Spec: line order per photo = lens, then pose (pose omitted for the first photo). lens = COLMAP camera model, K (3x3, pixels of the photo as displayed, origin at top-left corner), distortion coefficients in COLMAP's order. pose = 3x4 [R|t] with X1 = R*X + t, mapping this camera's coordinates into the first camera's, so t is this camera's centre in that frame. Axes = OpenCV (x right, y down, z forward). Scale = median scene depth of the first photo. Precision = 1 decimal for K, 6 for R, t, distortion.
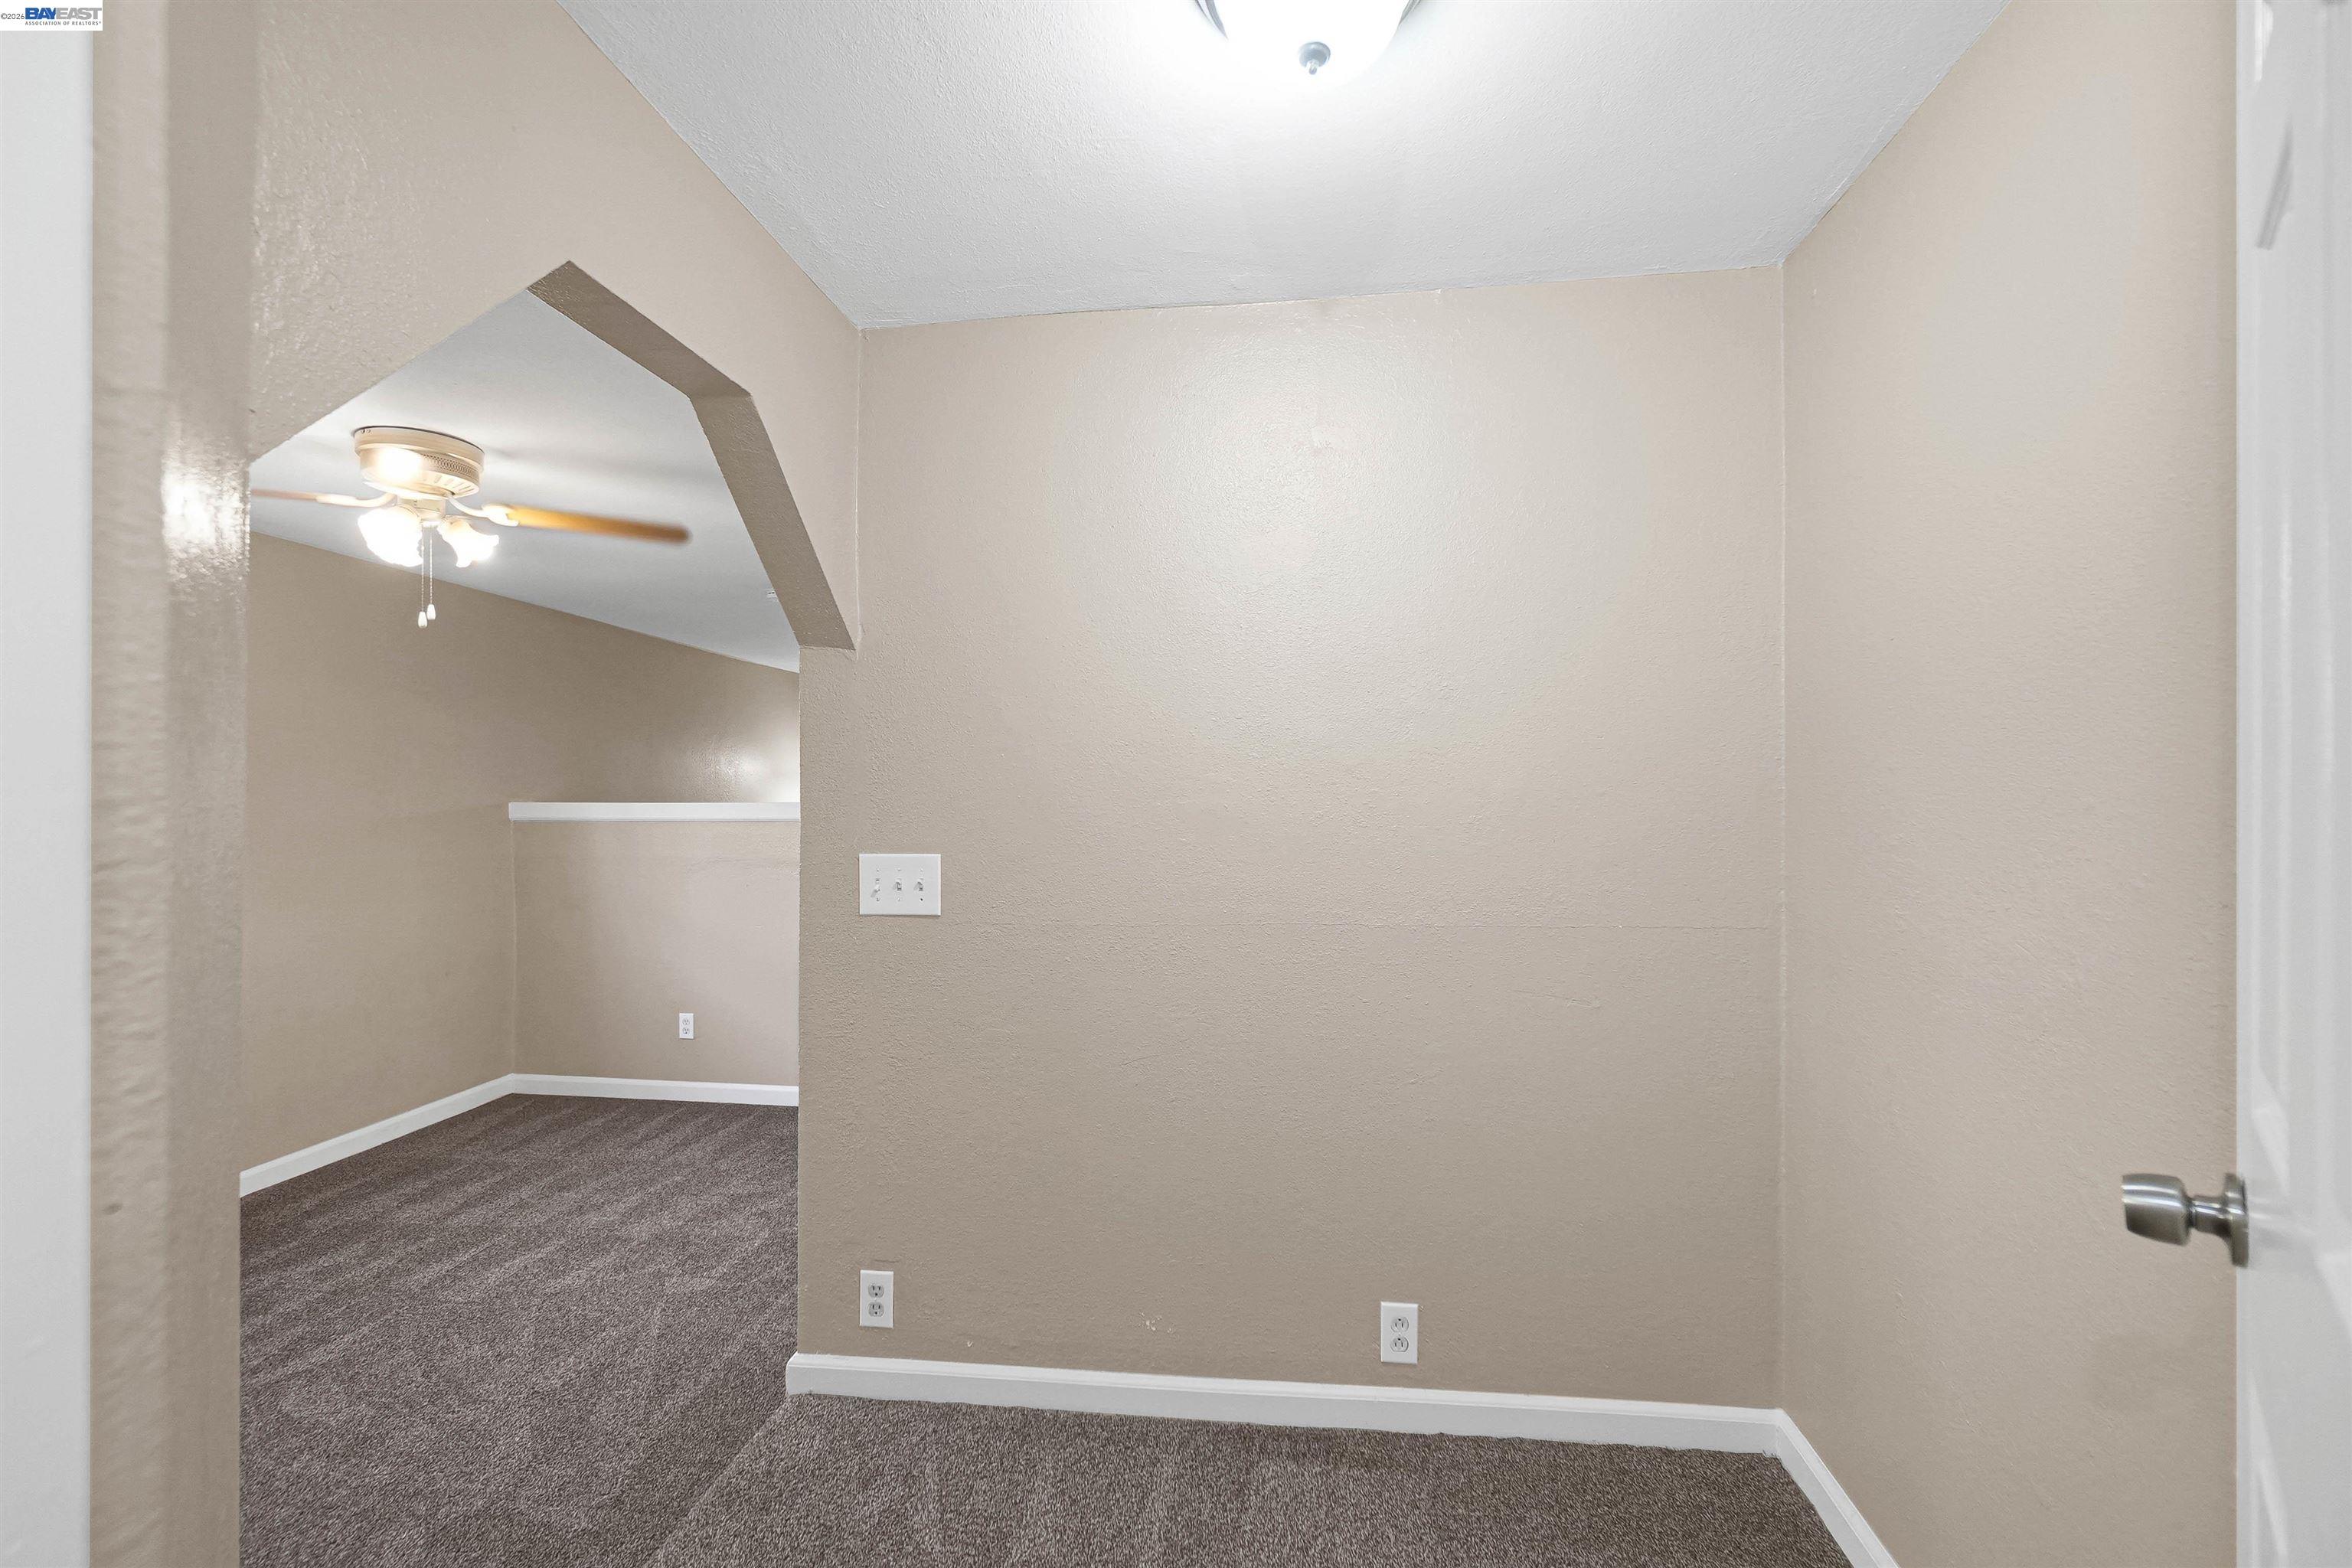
lens RADIAL K [[1019.2, 0, 1170.5], [0, 1019.2, 776.0], [0, 0, 1]] dist [-0.002876, 0.000749]
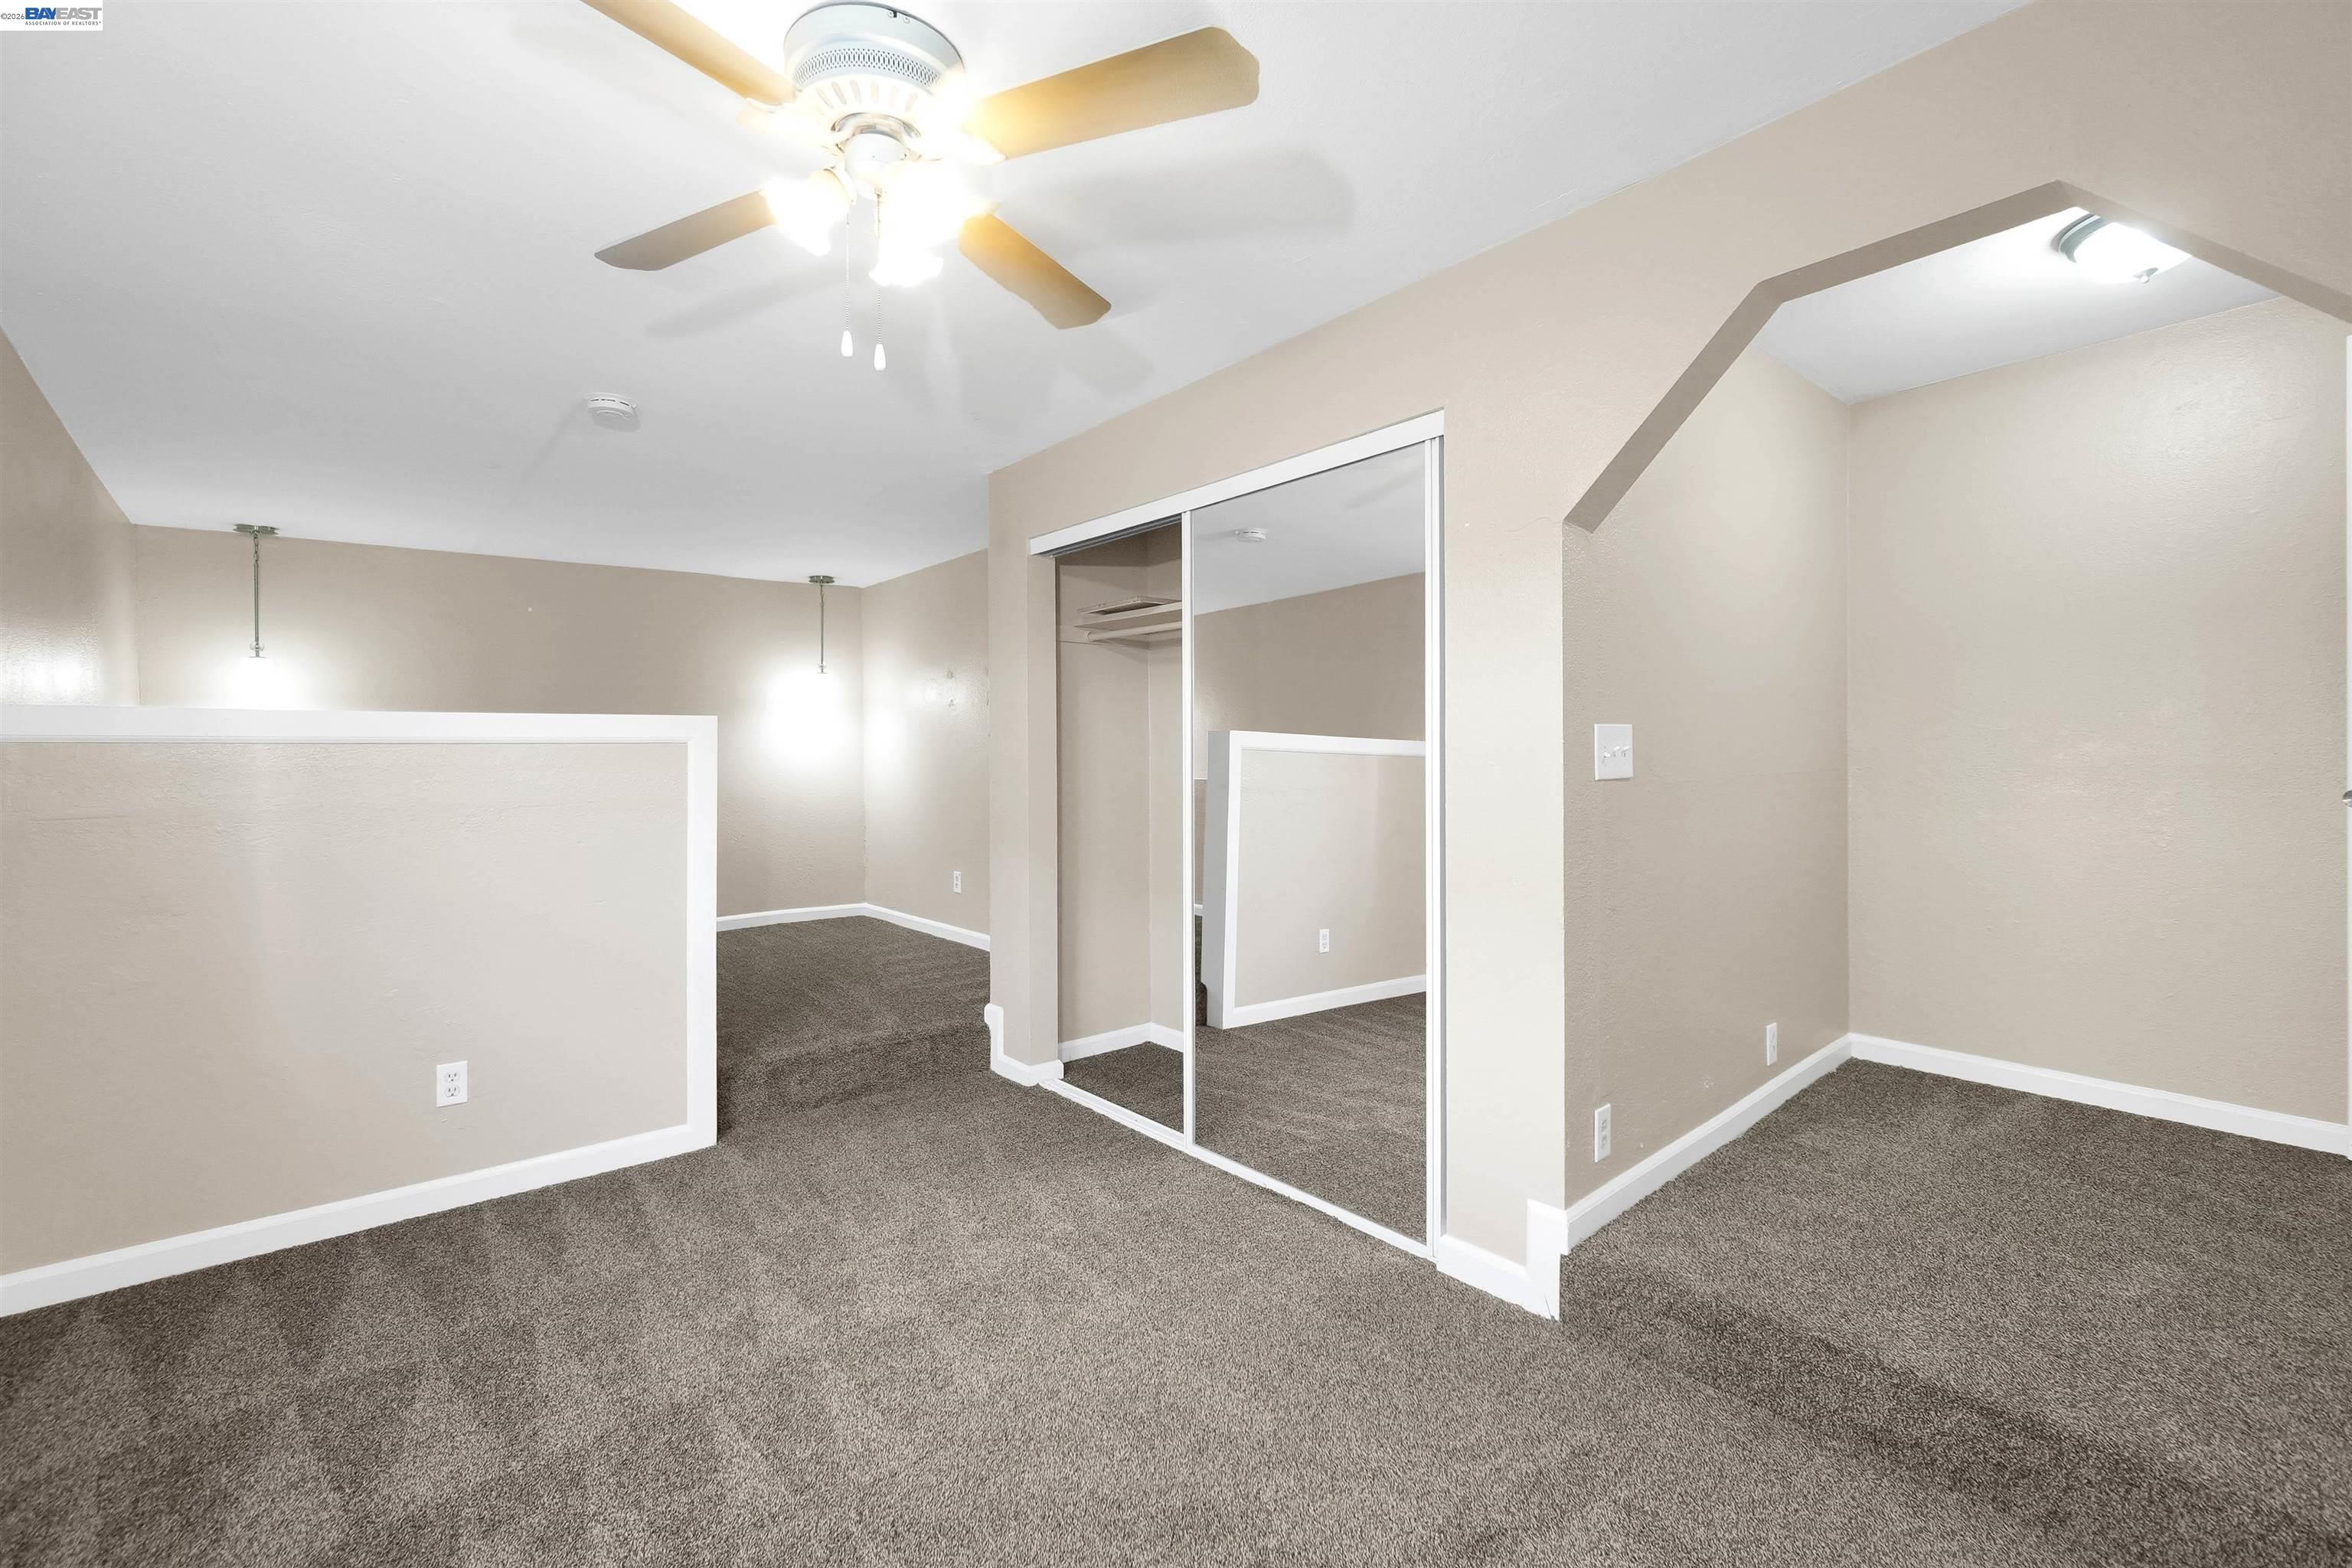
lens RADIAL K [[1019.2, 0, 1170.5], [0, 1019.2, 776.0], [0, 0, 1]] dist [-0.002876, 0.000749]
pose [[0.657730, -0.011353, 0.753168, -0.821147], [-0.003295, 0.999833, 0.017948, 0.067231], [-0.753247, -0.014286, 0.657583, 0.372713]]
